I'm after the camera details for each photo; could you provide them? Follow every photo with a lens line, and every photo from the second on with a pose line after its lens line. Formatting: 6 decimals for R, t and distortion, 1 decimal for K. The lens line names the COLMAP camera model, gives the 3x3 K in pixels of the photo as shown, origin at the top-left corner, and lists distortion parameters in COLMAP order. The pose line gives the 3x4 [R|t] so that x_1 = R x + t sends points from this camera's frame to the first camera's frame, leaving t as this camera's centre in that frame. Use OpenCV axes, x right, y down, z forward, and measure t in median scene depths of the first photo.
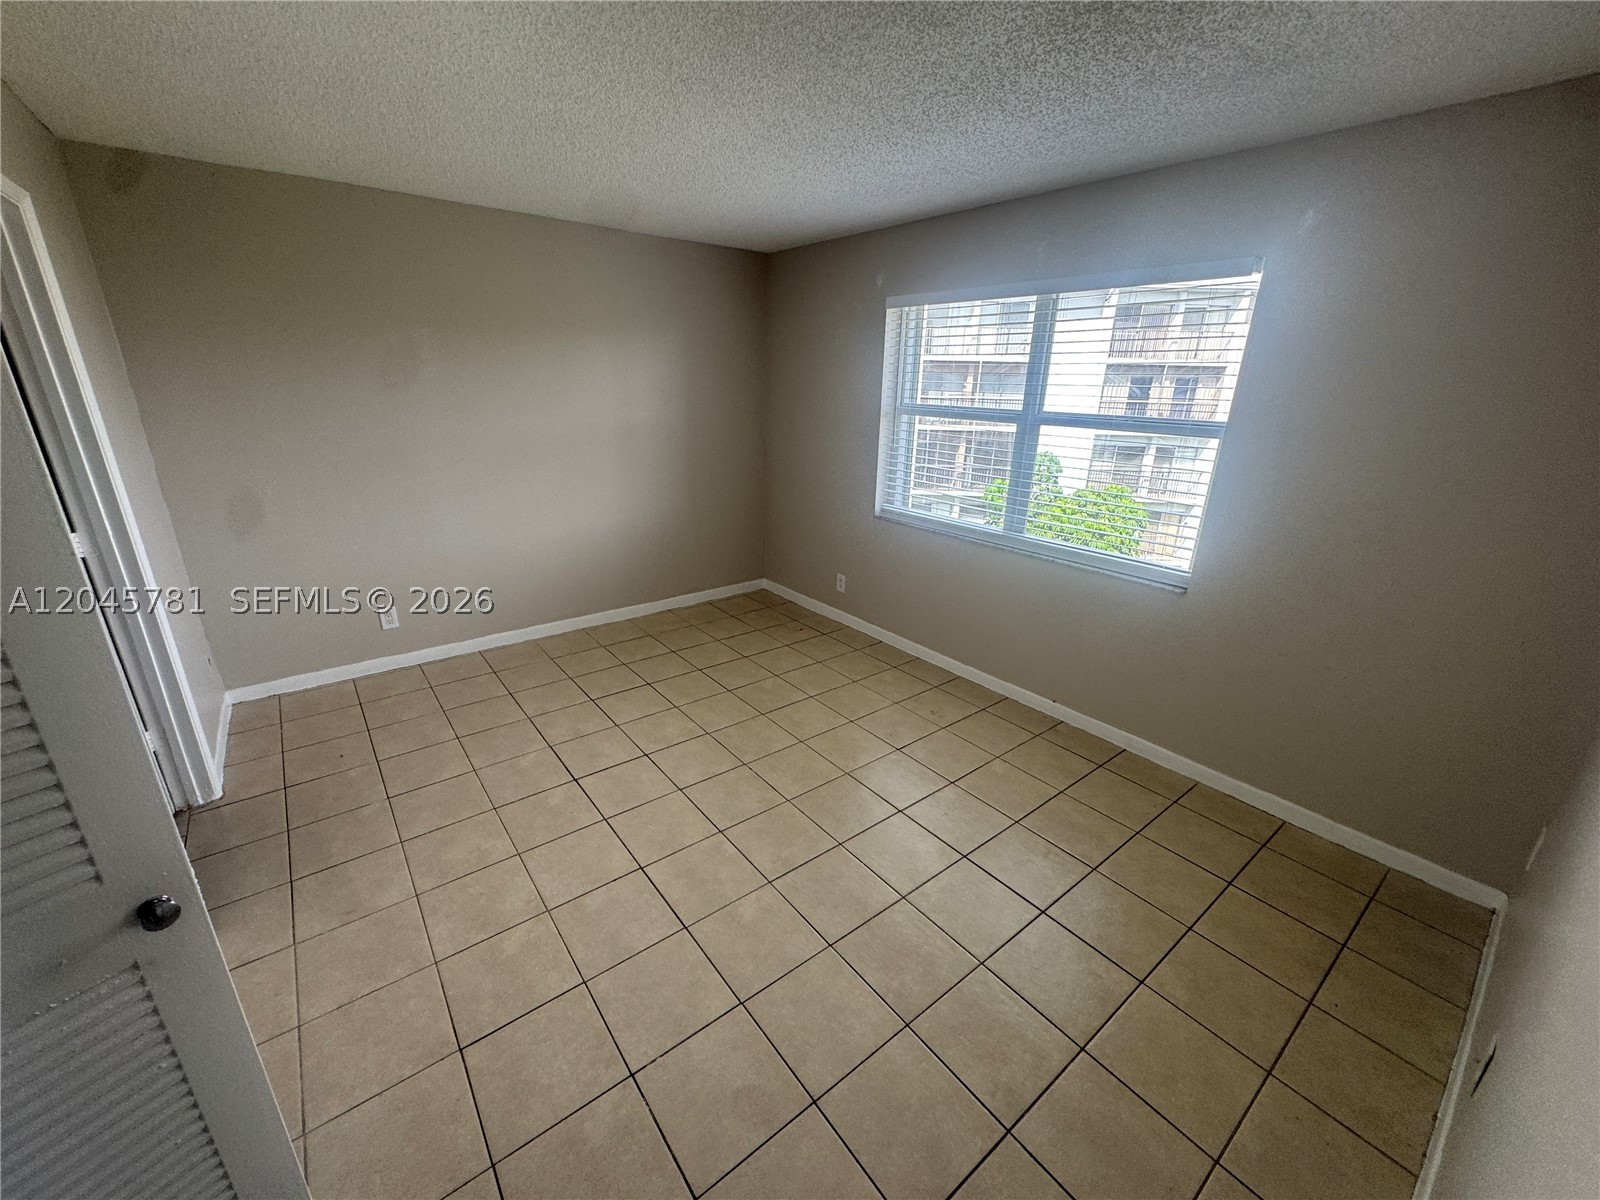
lens RADIAL K [[638.3, 0, 800.0], [0, 638.3, 600.0], [0, 0, 1]] dist [-0.001553, 0.000400]
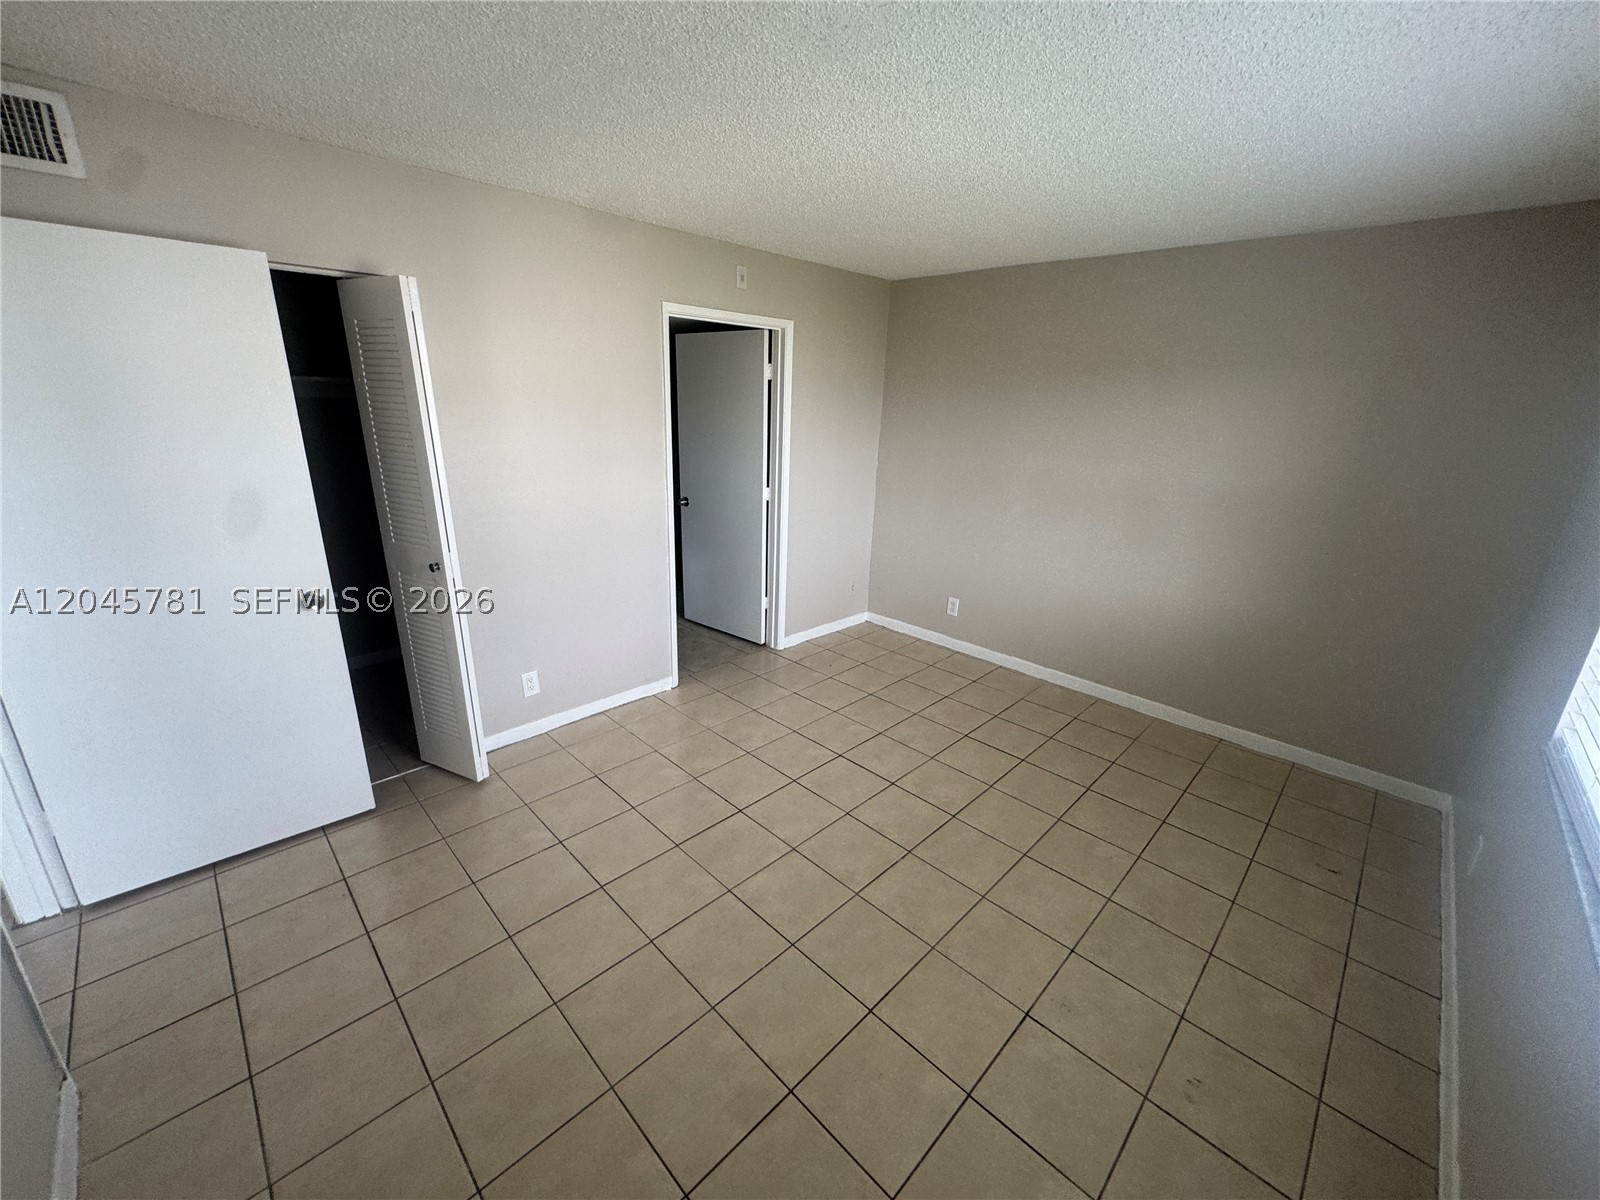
lens RADIAL K [[638.3, 0, 800.0], [0, 638.3, 600.0], [0, 0, 1]] dist [-0.001553, 0.000400]
pose [[0.124787, 0.284669, -0.950469, 0.499818], [-0.357490, 0.906515, 0.224569, -0.156867], [0.925543, 0.311760, 0.214887, 0.453178]]
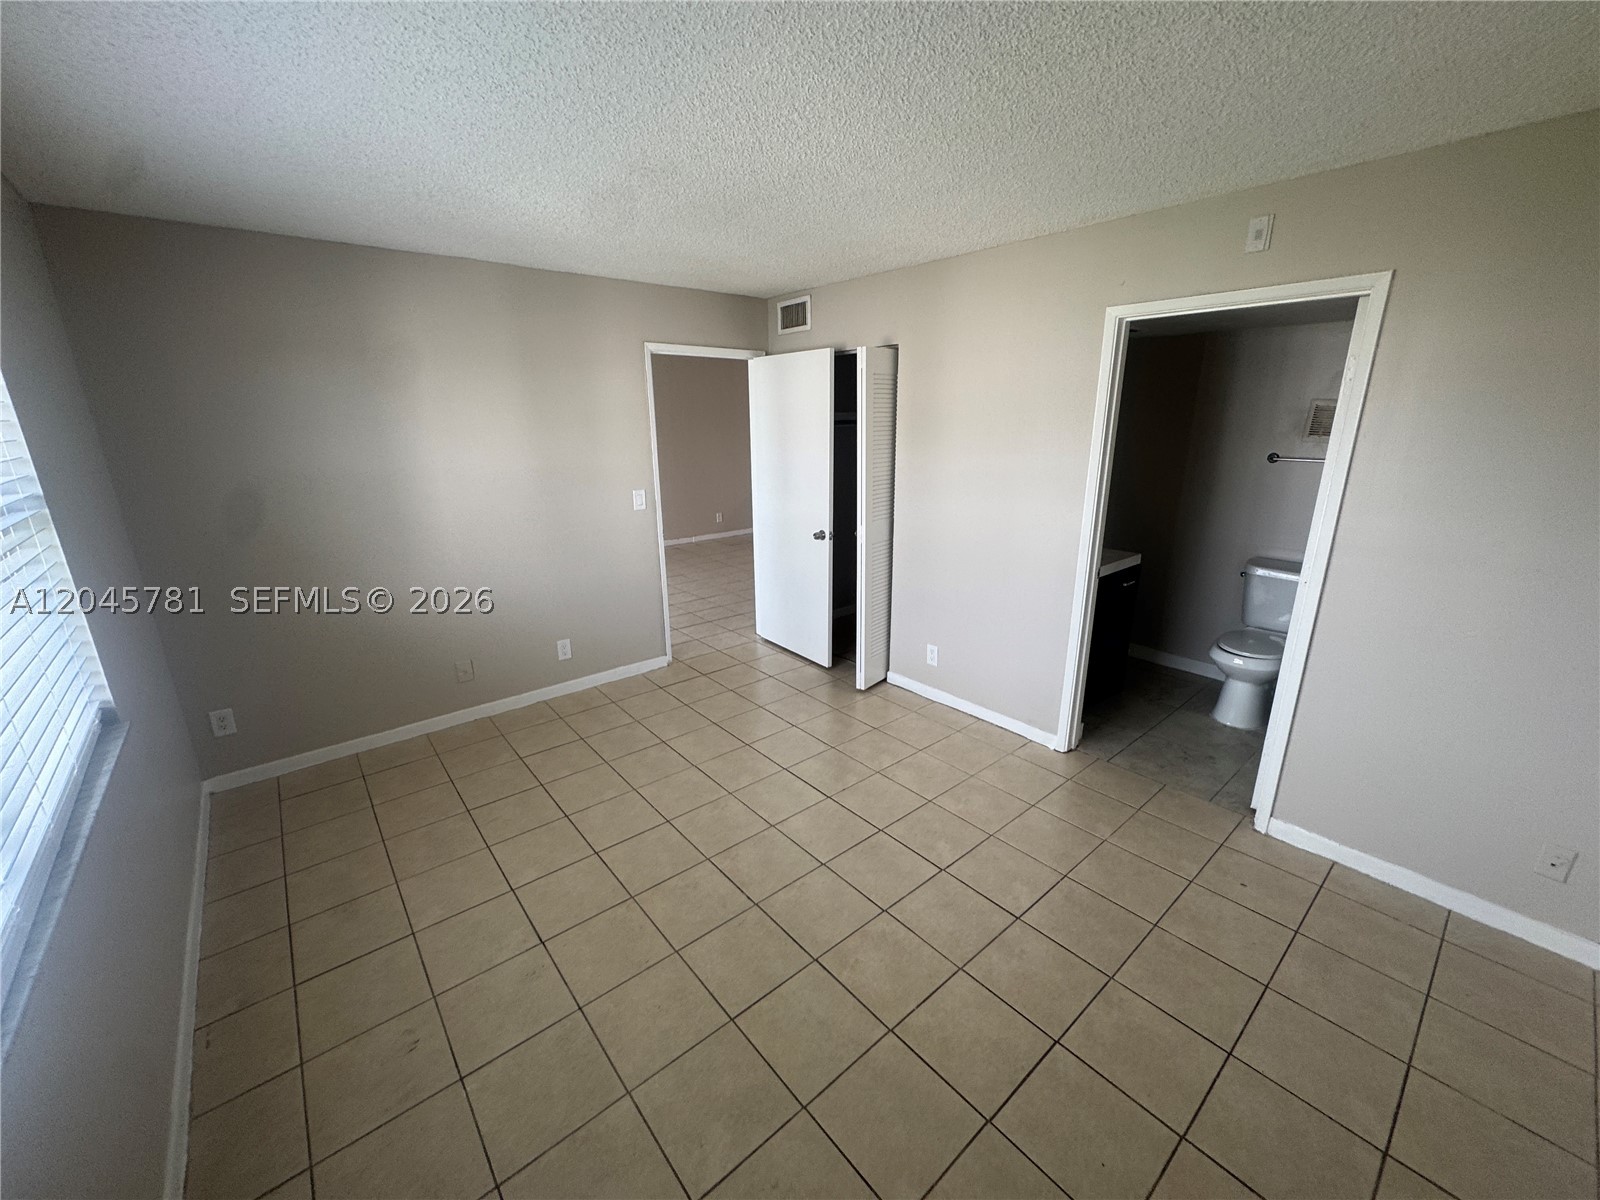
lens RADIAL K [[638.3, 0, 800.0], [0, 638.3, 600.0], [0, 0, 1]] dist [-0.001553, 0.000400]
pose [[-0.999409, -0.002228, -0.034295, -0.090065], [-0.021802, 0.812509, 0.582540, -0.414290], [0.026567, 0.582944, -0.812078, 1.140687]]
